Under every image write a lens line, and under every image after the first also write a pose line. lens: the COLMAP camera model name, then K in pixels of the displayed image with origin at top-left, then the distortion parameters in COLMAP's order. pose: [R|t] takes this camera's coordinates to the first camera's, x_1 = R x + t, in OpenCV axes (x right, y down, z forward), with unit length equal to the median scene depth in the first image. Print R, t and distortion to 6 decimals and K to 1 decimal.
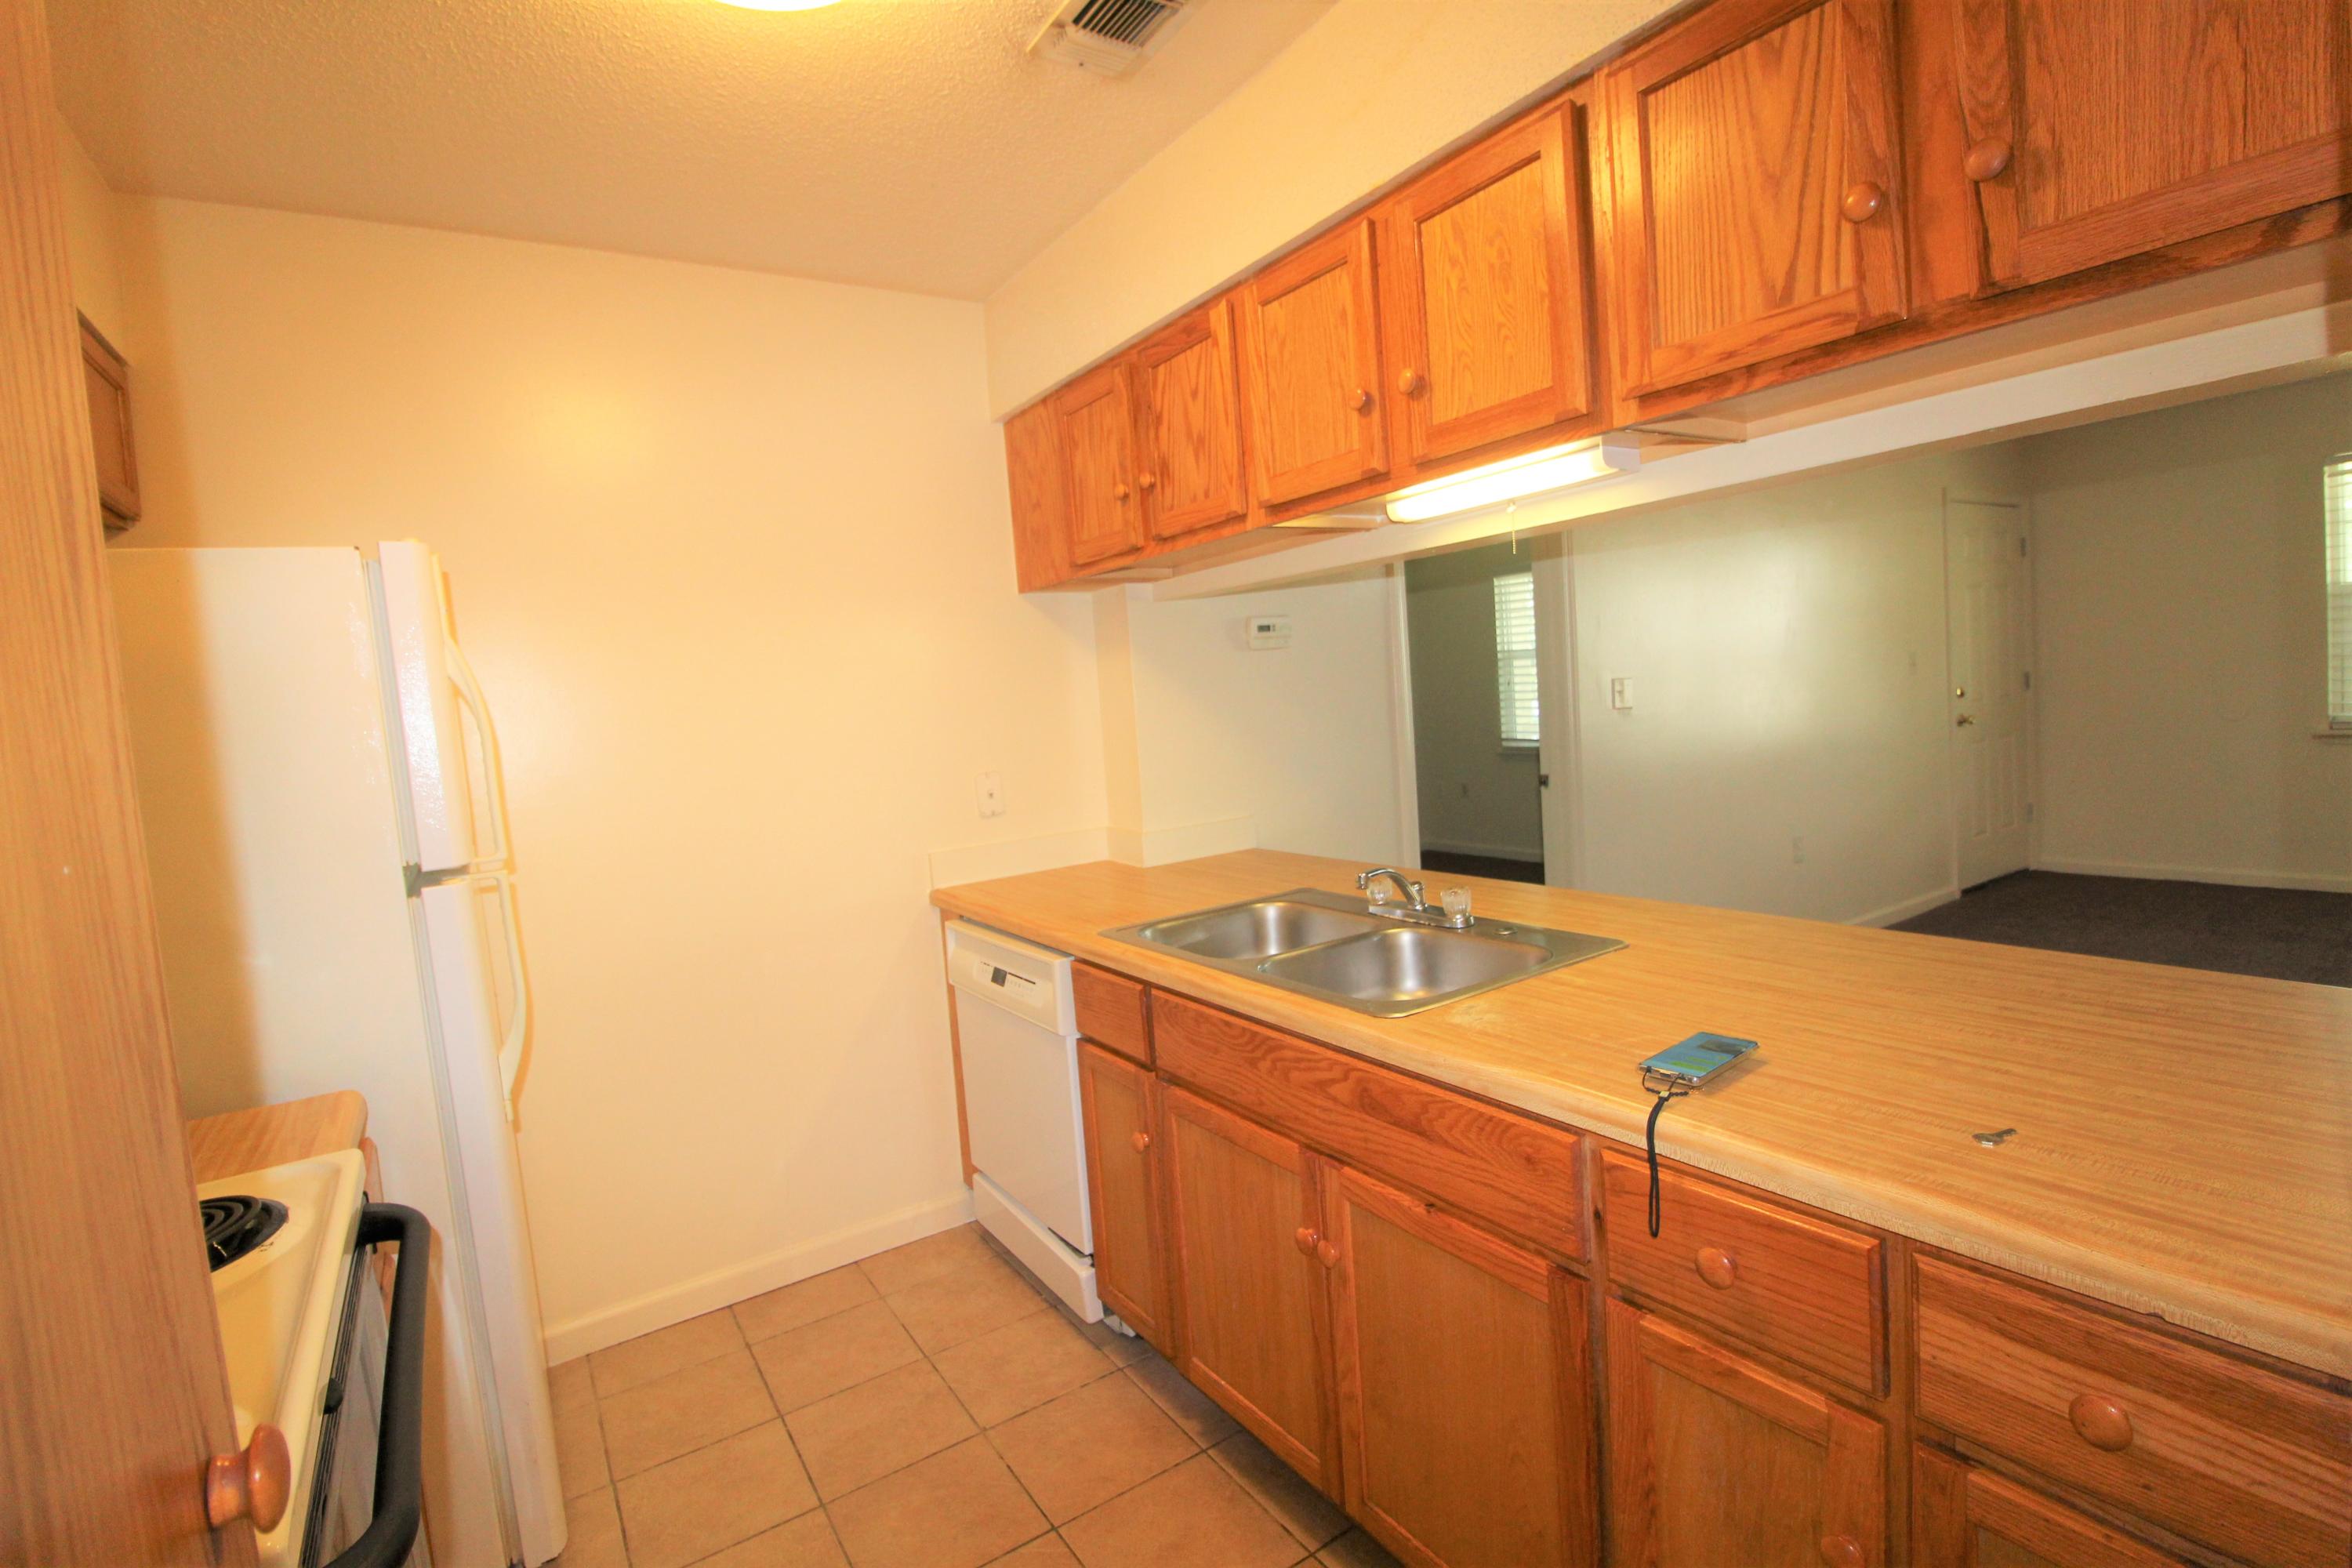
lens RADIAL K [[1109.2, 0, 1176.0], [0, 1109.2, 784.0], [0, 0, 1]] dist [-0.001119, -0.000298]
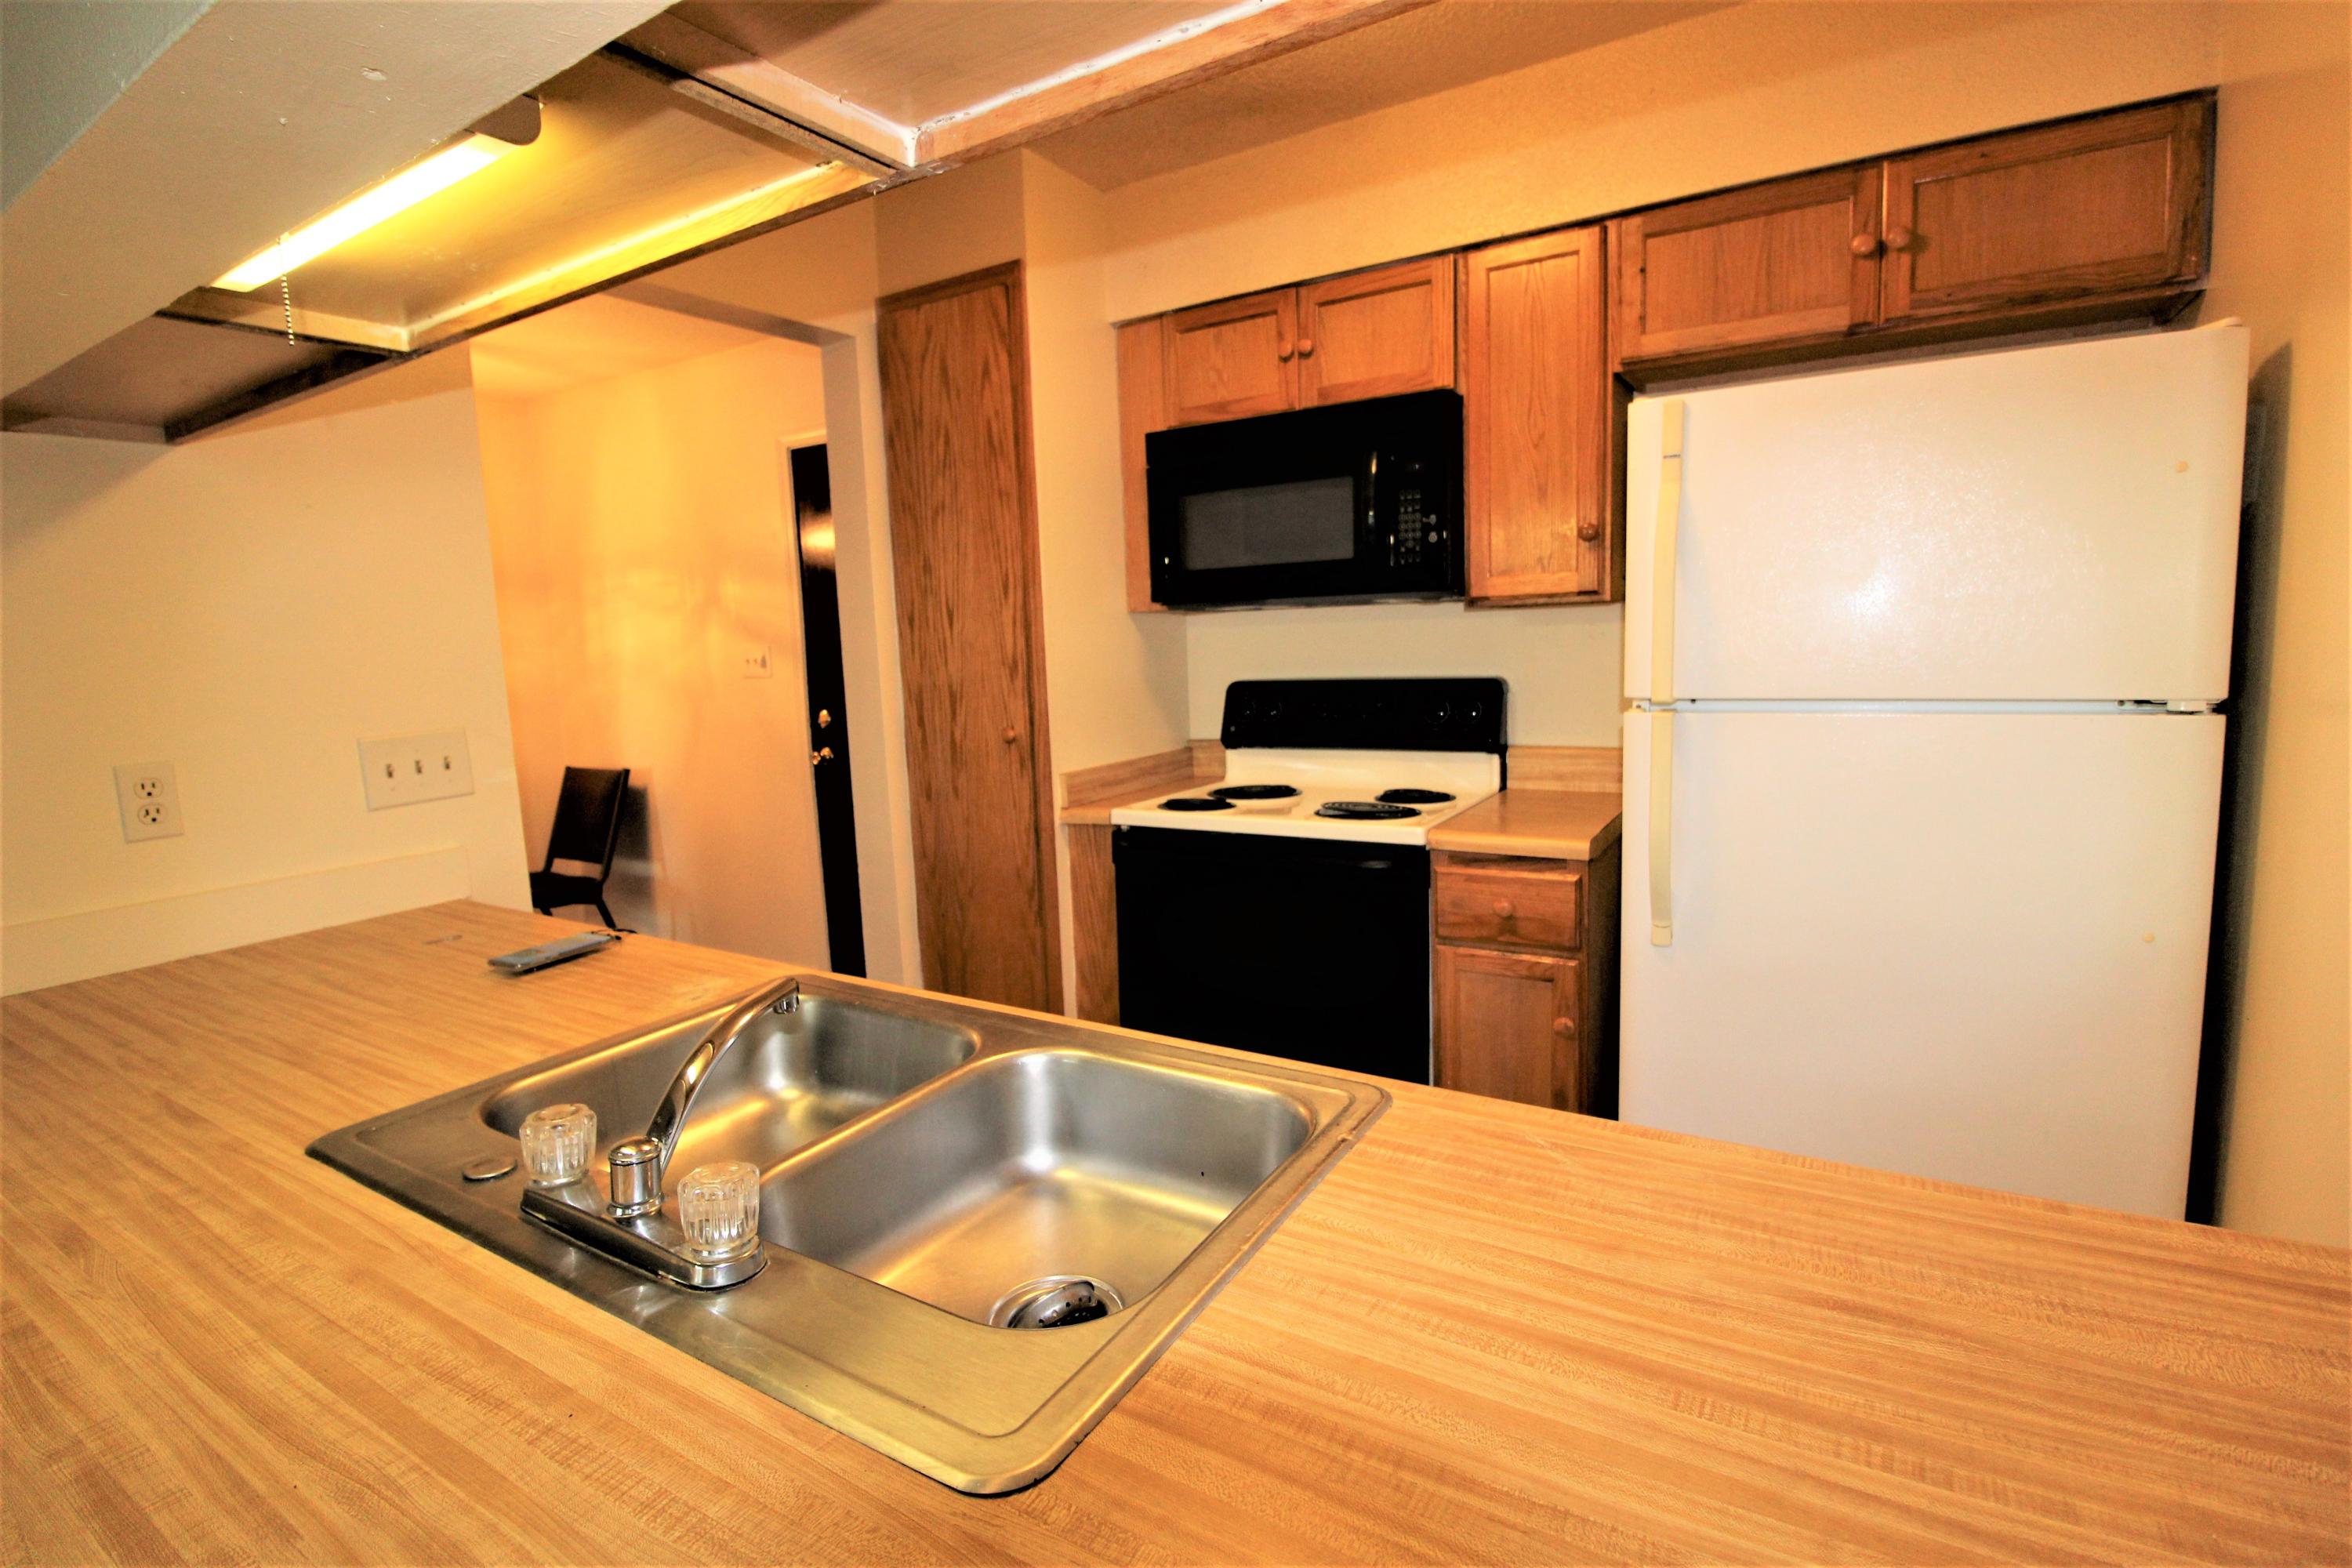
lens RADIAL K [[1109.2, 0, 1176.0], [0, 1109.2, 784.0], [0, 0, 1]] dist [-0.001119, -0.000298]
pose [[-0.903915, 0.160724, -0.396365, 0.242305], [0.072981, 0.971079, 0.227333, -0.145649], [0.421439, 0.176563, -0.889503, 1.940606]]
